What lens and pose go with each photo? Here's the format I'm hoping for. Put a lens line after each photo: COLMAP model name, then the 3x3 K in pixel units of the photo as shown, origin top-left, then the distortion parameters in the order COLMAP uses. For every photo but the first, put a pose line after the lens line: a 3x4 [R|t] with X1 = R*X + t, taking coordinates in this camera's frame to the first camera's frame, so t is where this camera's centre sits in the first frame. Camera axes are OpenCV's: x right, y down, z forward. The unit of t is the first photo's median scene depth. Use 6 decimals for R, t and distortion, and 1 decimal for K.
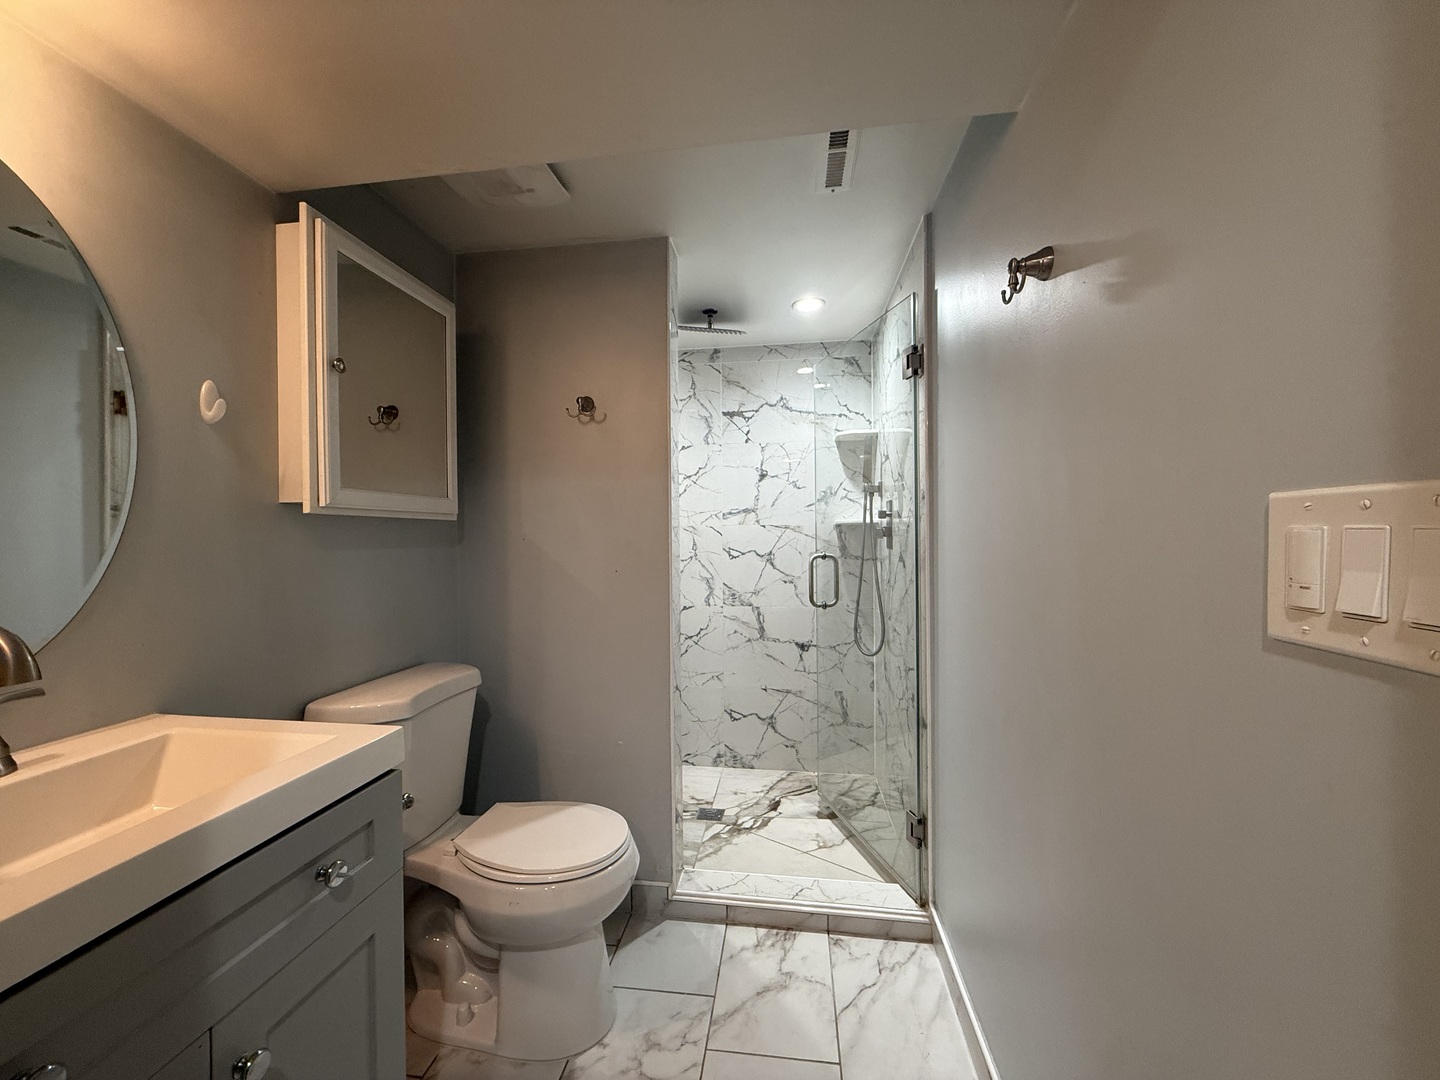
lens RADIAL K [[575.5, 0, 718.5], [0, 575.5, 540.2], [0, 0, 1]] dist [0.000800, 0.000229]
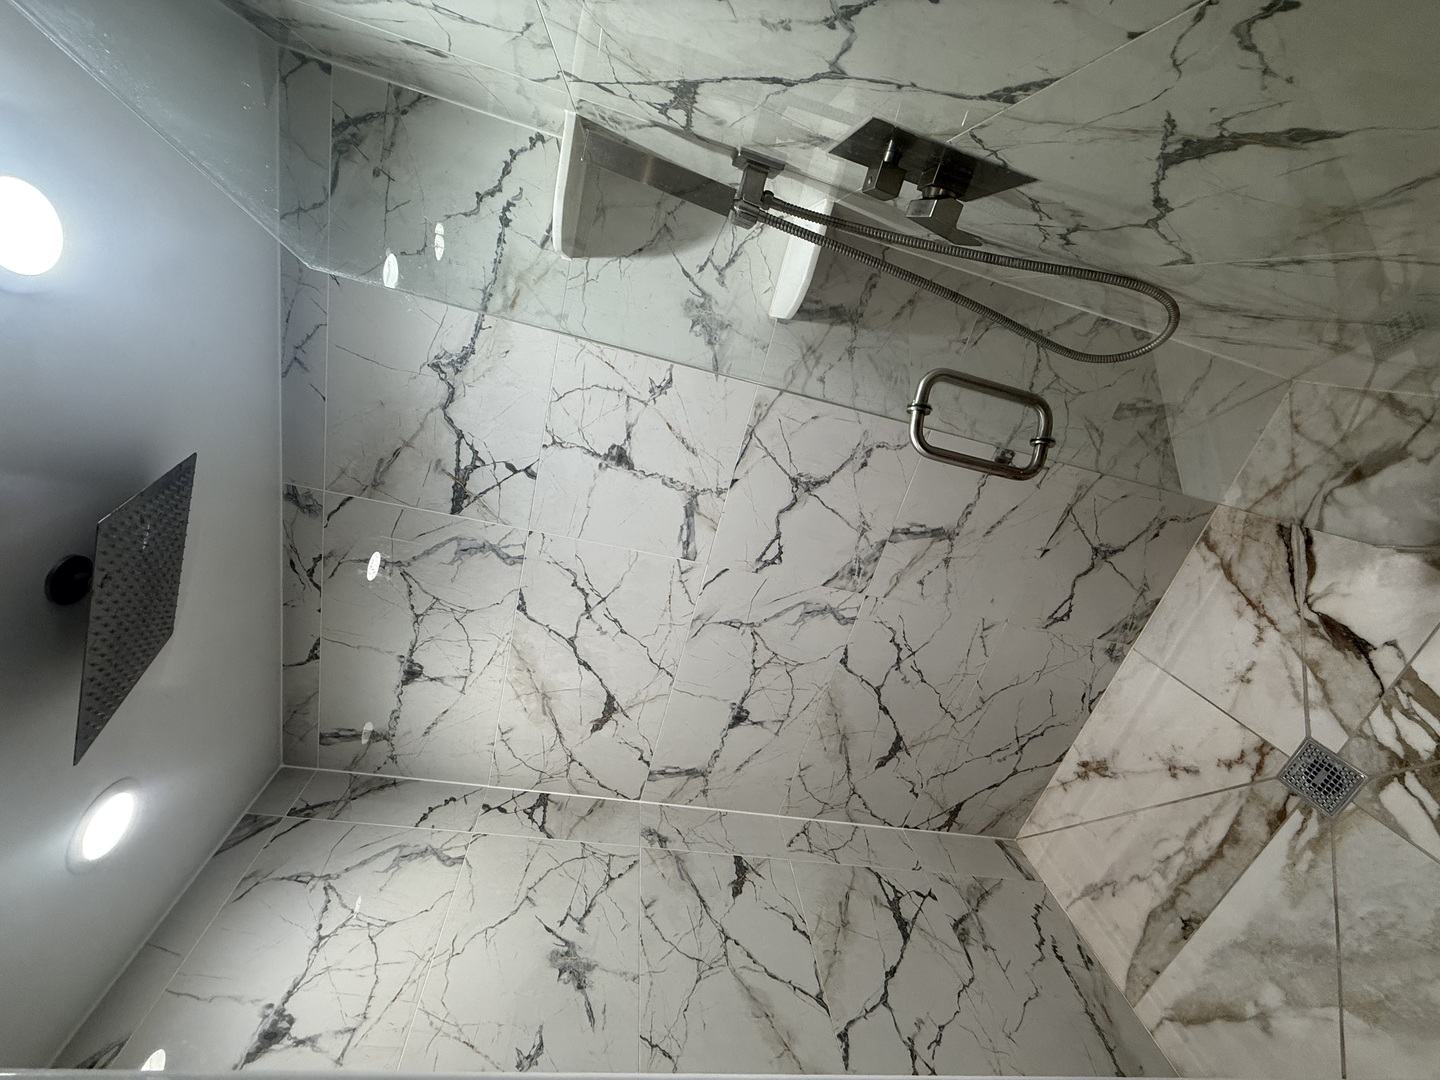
lens RADIAL K [[575.5, 0, 718.5], [0, 575.5, 538.8], [0, 0, 1]] dist [0.000800, 0.000229]
pose [[0.246112, -0.945455, -0.213412, 0.129477], [0.958806, 0.205264, 0.196359, -0.114411], [-0.141843, -0.252947, 0.957026, 0.566730]]
